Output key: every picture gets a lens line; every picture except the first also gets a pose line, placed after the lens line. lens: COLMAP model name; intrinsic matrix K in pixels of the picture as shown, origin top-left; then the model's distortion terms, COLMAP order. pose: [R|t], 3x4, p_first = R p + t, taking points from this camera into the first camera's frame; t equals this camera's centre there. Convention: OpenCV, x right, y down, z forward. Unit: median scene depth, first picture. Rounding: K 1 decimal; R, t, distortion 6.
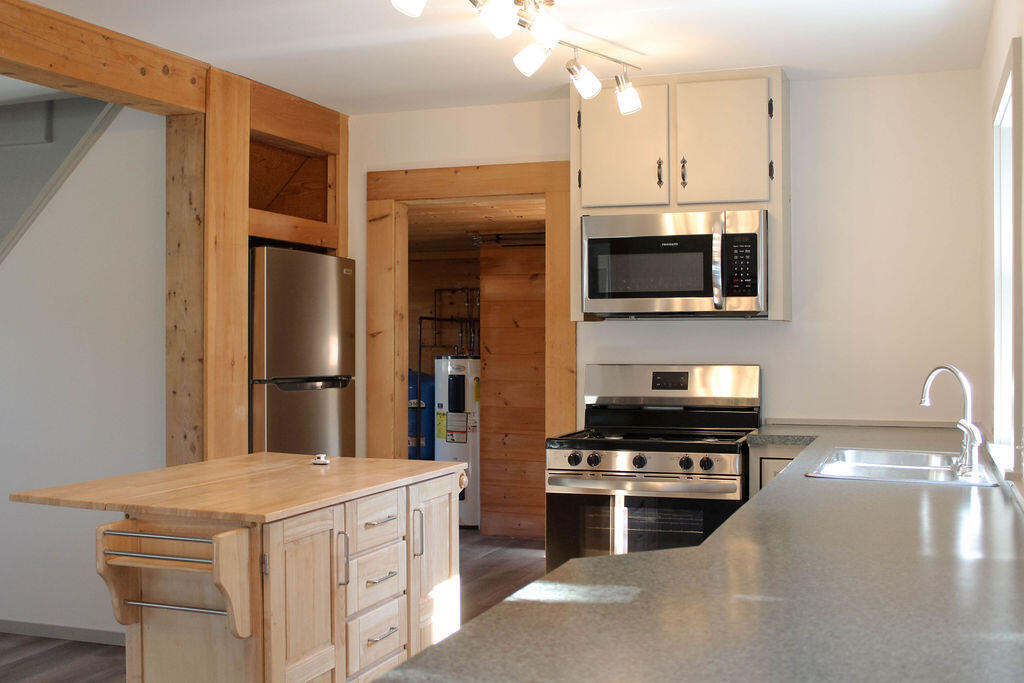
lens RADIAL K [[1189.2, 0, 512.0], [0, 1189.2, 341.5], [0, 0, 1]] dist [-0.084843, -0.013668]
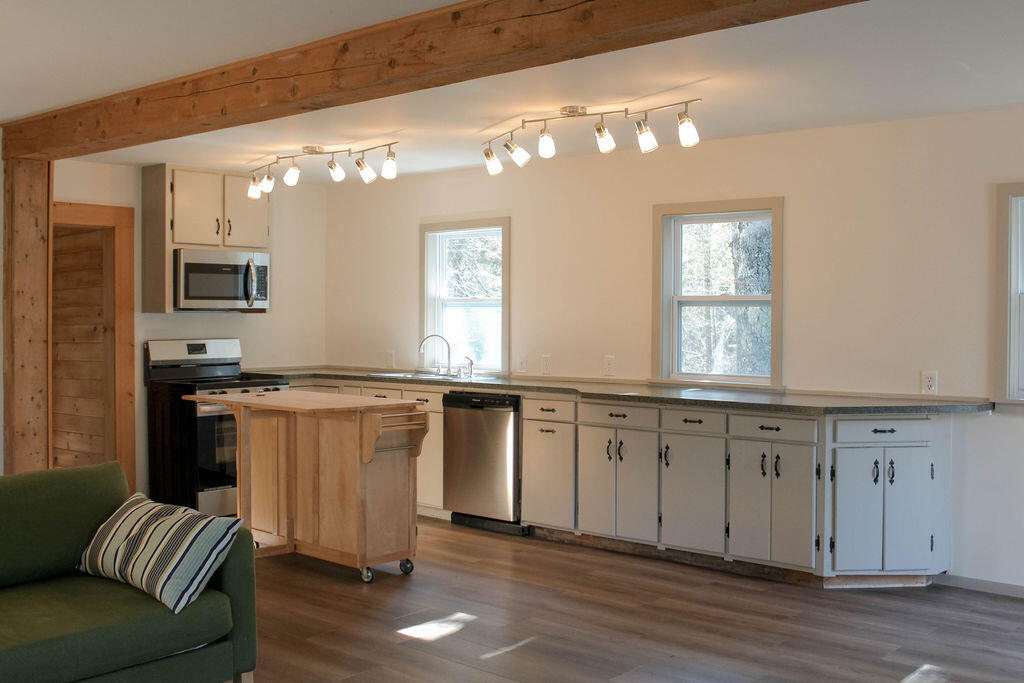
lens RADIAL K [[1029.9, 0, 542.3], [0, 1029.9, 326.8], [0, 0, 1]] dist [-0.065717, 0.013288]
pose [[0.351102, -0.008601, 0.936298, -1.121912], [0.003904, 0.999963, 0.007722, -0.007748], [-0.936329, 0.000944, 0.351123, 0.044764]]
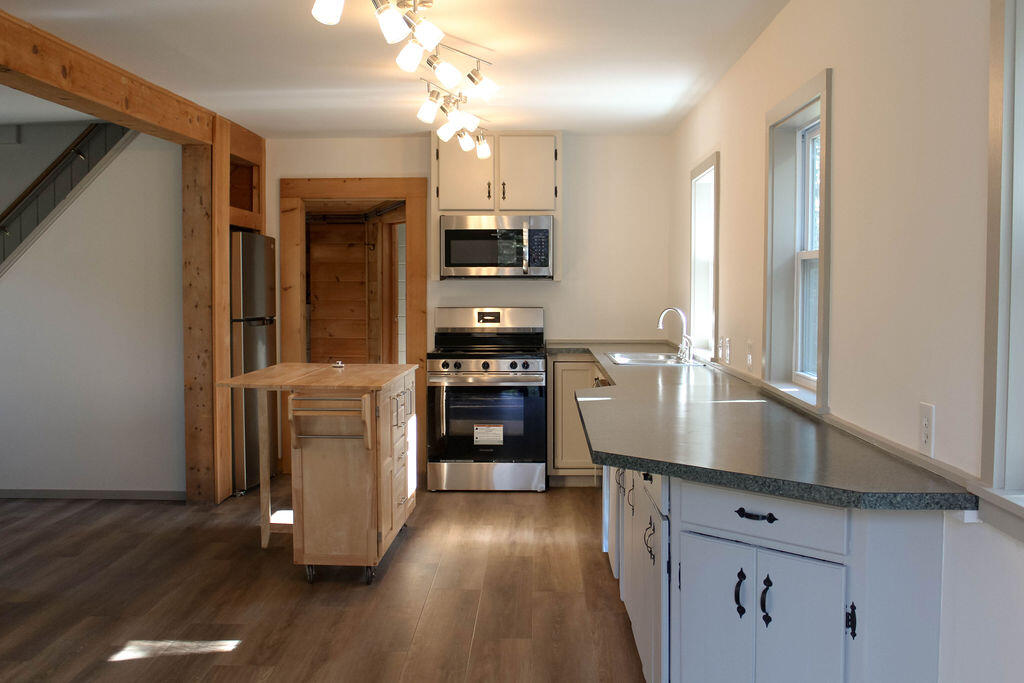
lens RADIAL K [[1029.9, 0, 542.3], [0, 1029.9, 326.8], [0, 0, 1]] dist [-0.065717, 0.013288]
pose [[0.944409, -0.012930, 0.328518, -0.282059], [0.000101, 0.999238, 0.039038, -0.009681], [-0.328772, -0.036835, 0.943691, -0.382308]]
